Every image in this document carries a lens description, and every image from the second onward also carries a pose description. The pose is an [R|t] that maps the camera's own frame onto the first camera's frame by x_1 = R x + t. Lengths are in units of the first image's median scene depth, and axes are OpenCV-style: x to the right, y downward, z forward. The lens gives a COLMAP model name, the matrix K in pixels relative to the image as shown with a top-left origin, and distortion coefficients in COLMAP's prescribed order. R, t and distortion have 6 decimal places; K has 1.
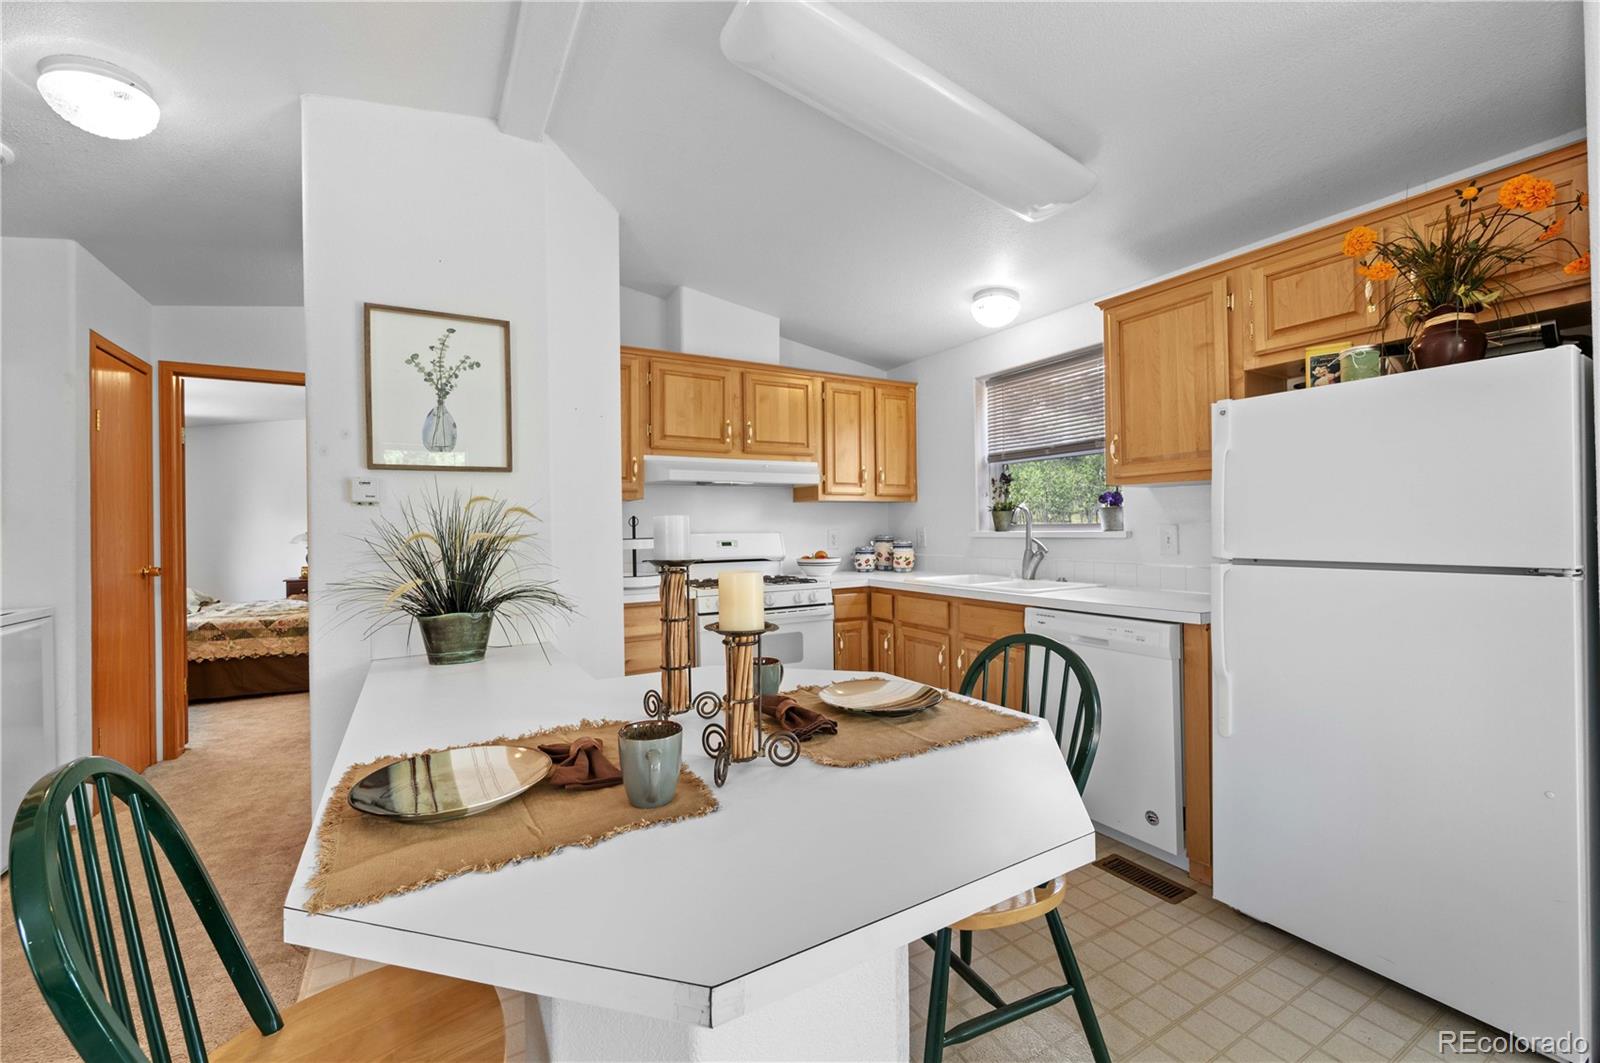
lens RADIAL K [[636.9, 0, 786.1], [0, 636.9, 528.8], [0, 0, 1]] dist [-0.000915, 0.000034]
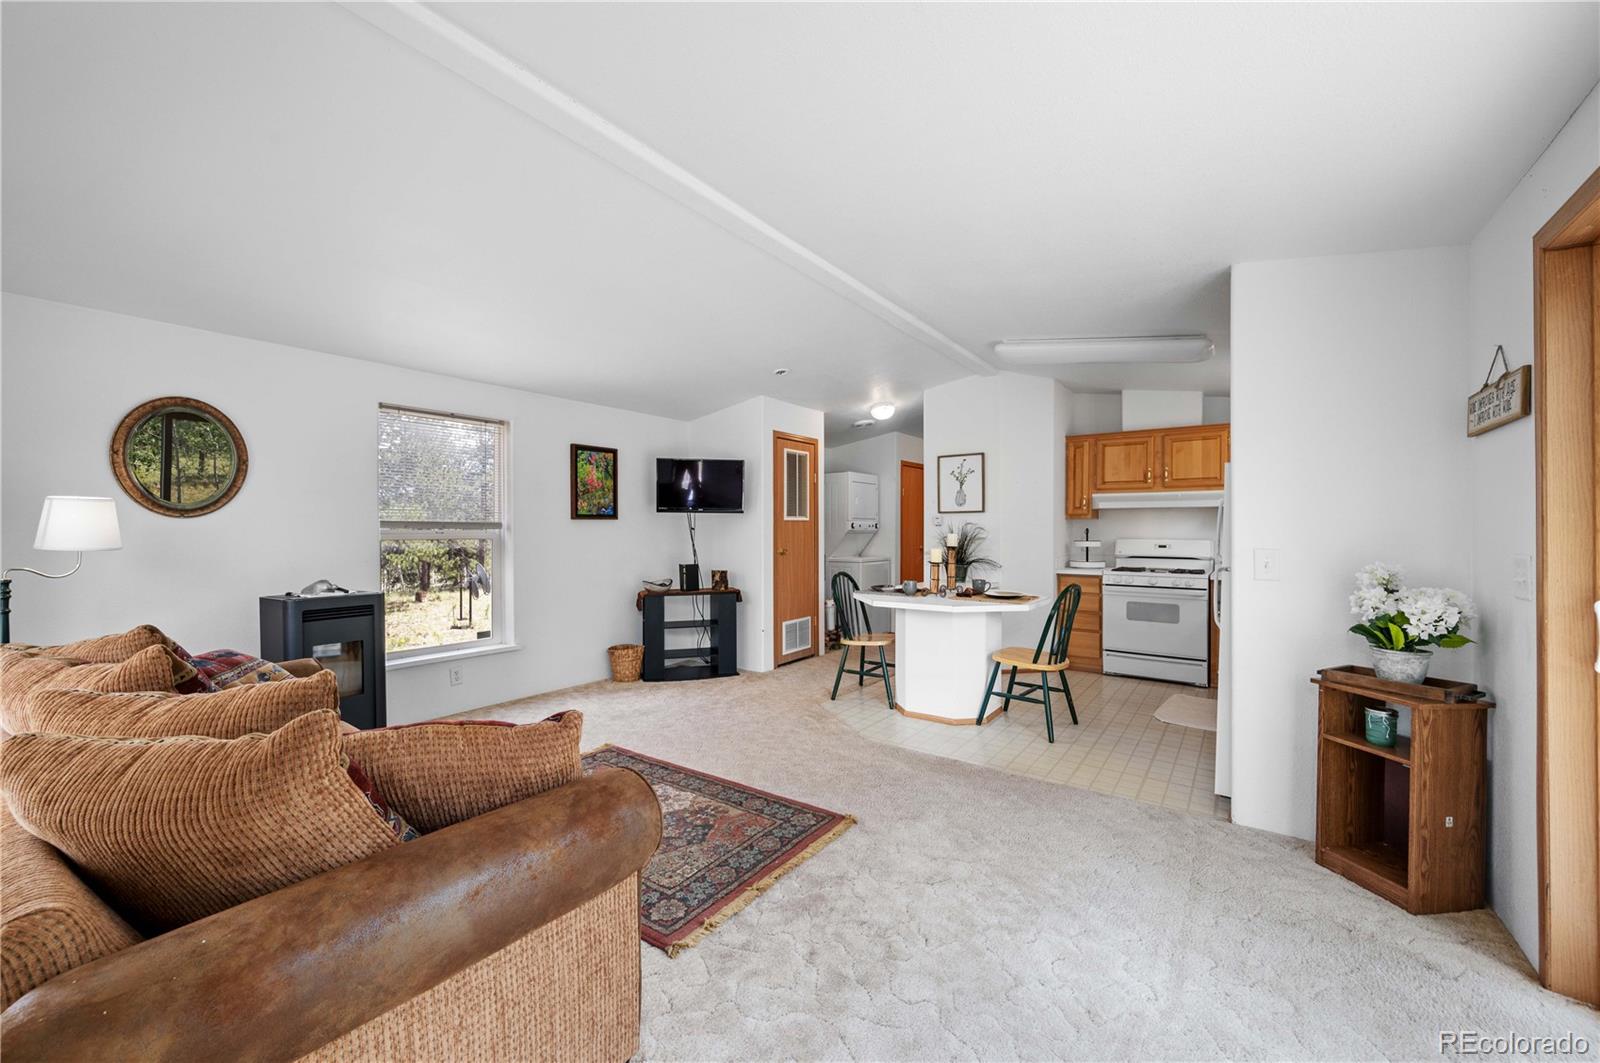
lens RADIAL K [[636.9, 0, 786.1], [0, 636.9, 528.8], [0, 0, 1]] dist [-0.000915, 0.000034]
pose [[0.415870, 0.015857, -0.909286, 1.003649], [-0.010437, 0.999865, 0.012663, -0.031557], [0.909364, 0.004224, 0.415980, -0.494769]]
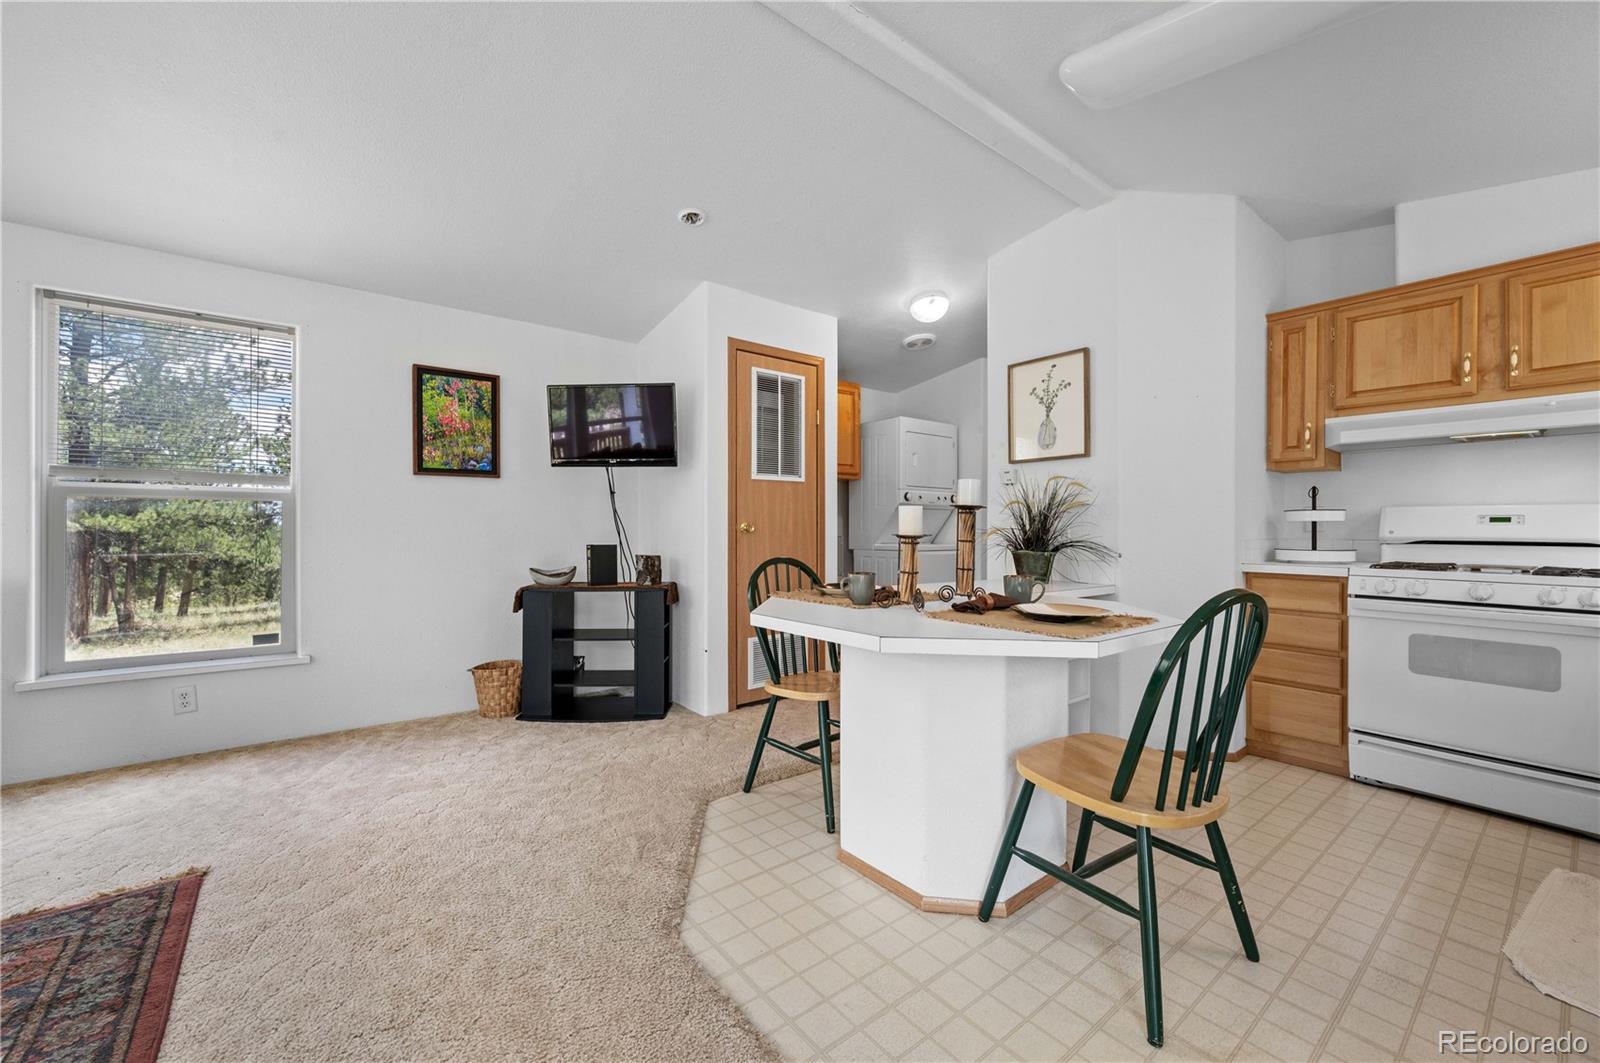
lens RADIAL K [[629.9, 0, 790.8], [0, 629.9, 523.8], [0, 0, 1]] dist [-0.001173, -0.000093]
pose [[0.151506, 0.010668, -0.988399, 0.536098], [-0.009766, 0.999909, 0.009296, 0.032629], [0.988408, 0.008245, 0.151596, 0.105971]]
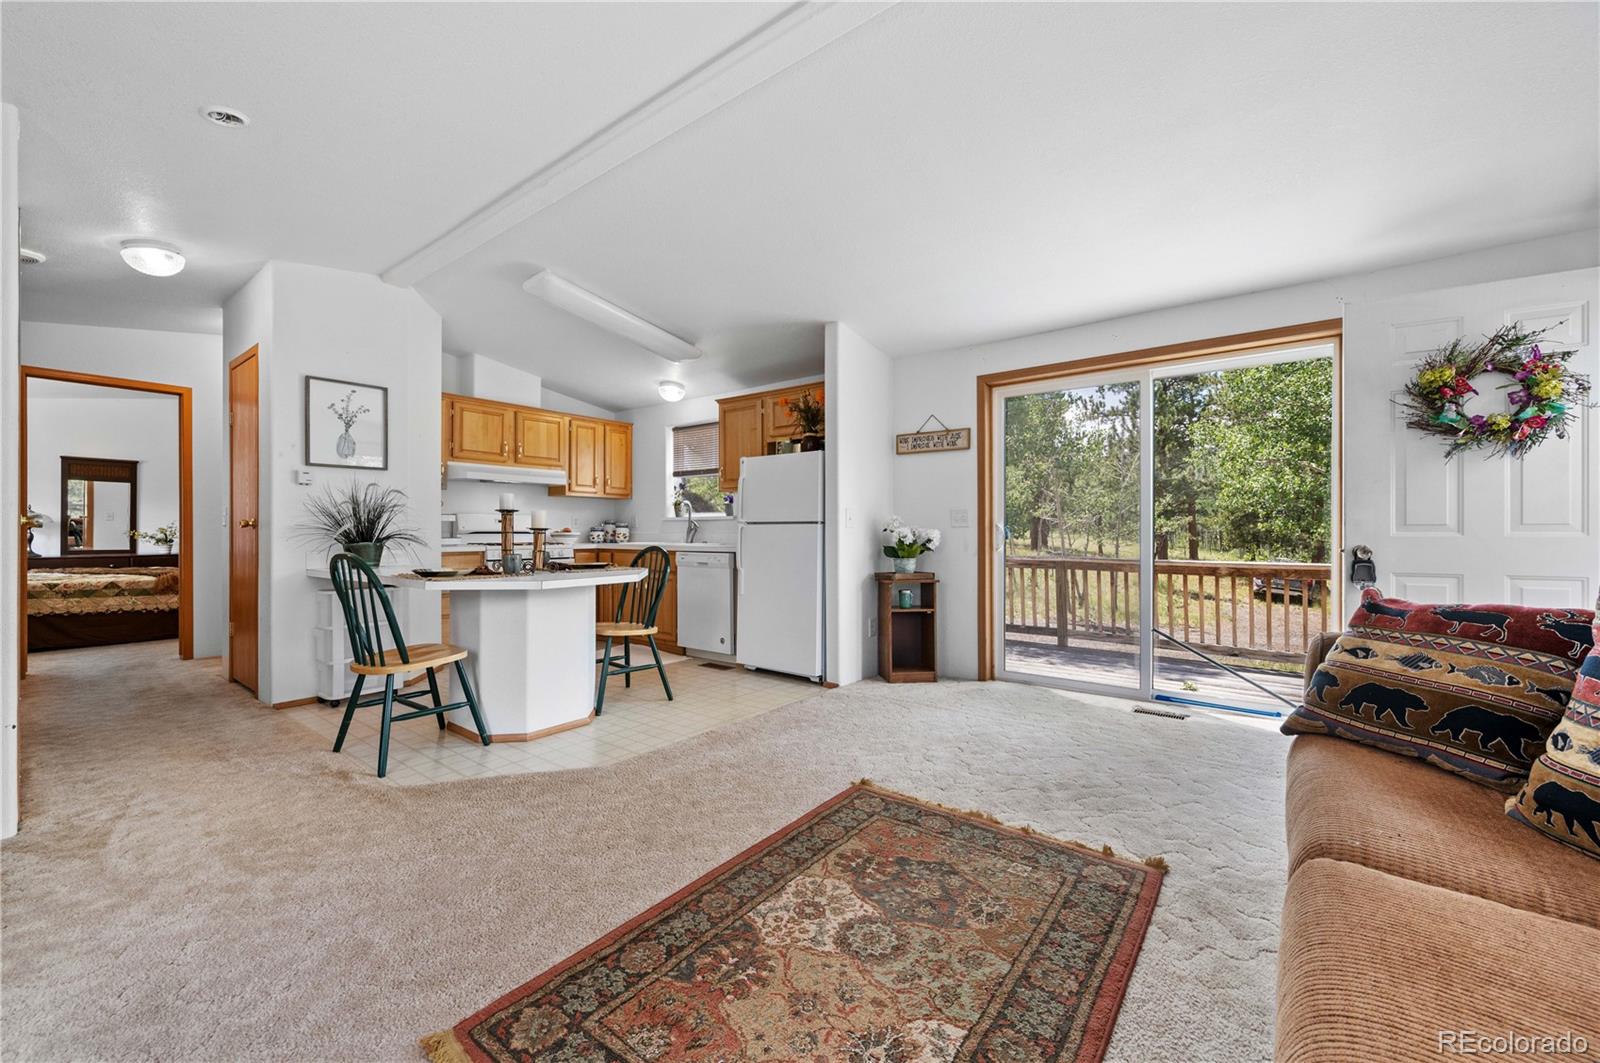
lens RADIAL K [[631.3, 0, 794.5], [0, 631.3, 529.2], [0, 0, 1]] dist [-0.000205, -0.000083]
pose [[0.921406, 0.016169, 0.388264, -0.036423], [-0.012685, 0.999853, -0.011534, 0.055801], [-0.388393, 0.005702, 0.921476, -0.732679]]
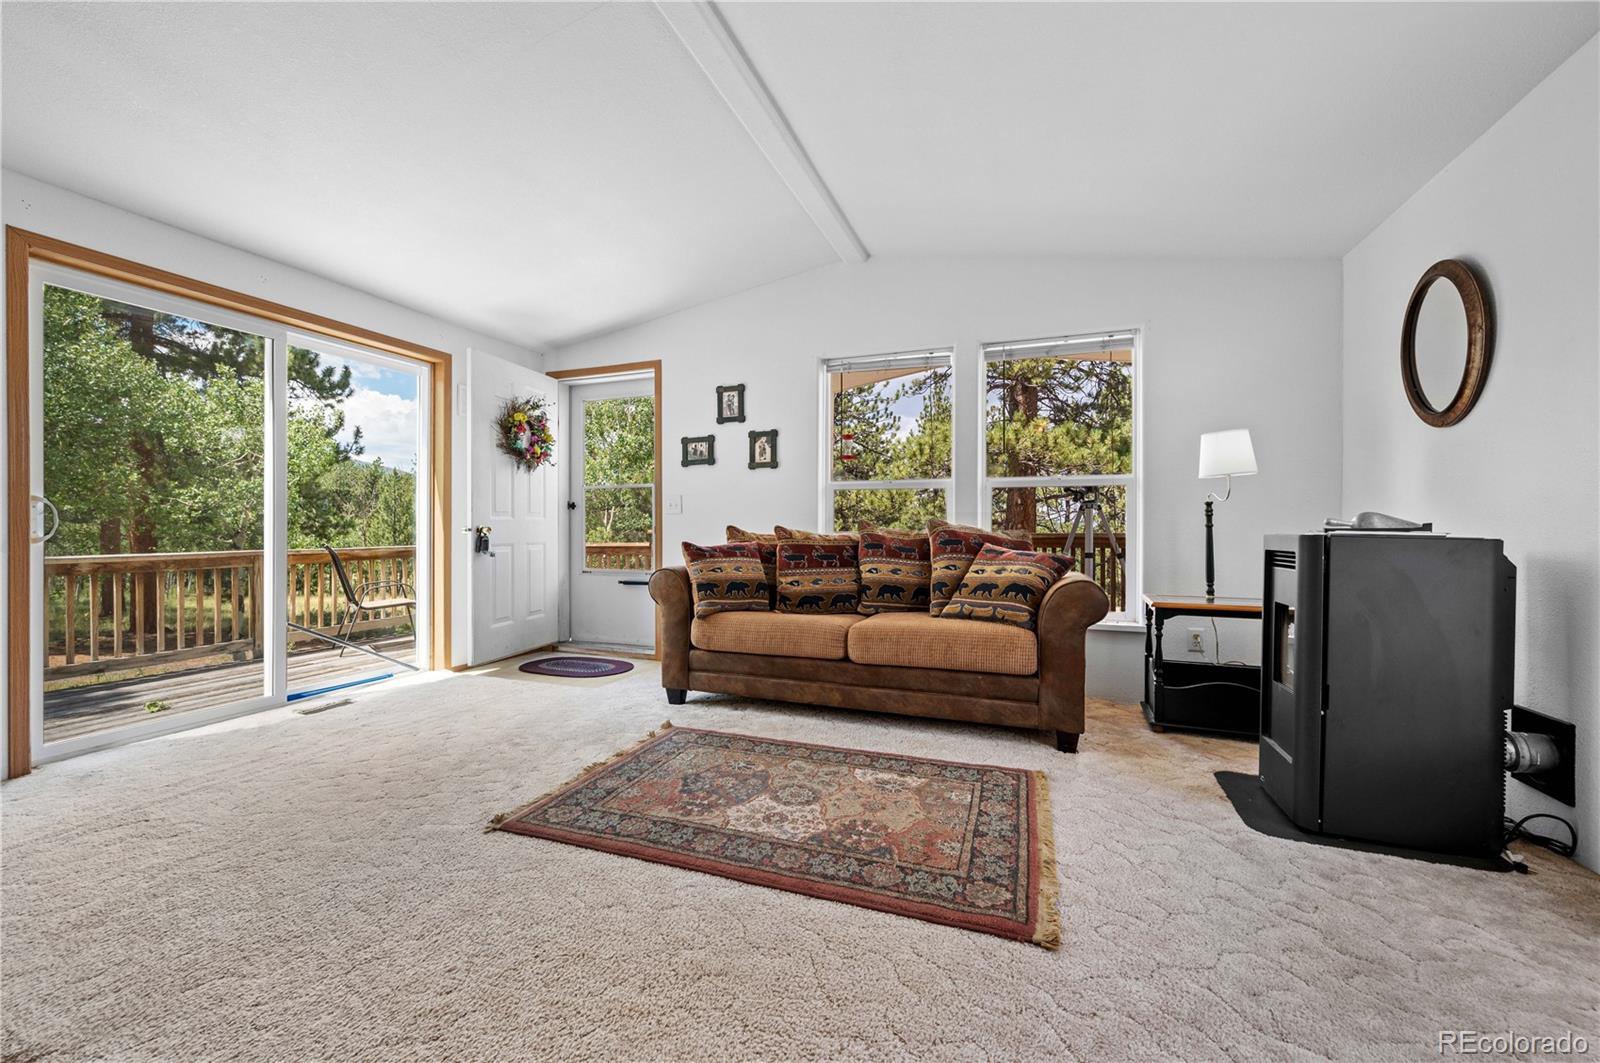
lens RADIAL K [[636.9, 0, 786.1], [0, 636.9, 528.8], [0, 0, 1]] dist [-0.000915, 0.000034]
pose [[-0.639992, 0.014310, 0.768248, -0.292450], [0.014152, 0.999876, -0.006836, 0.079862], [-0.768251, 0.006497, -0.640116, 0.073825]]
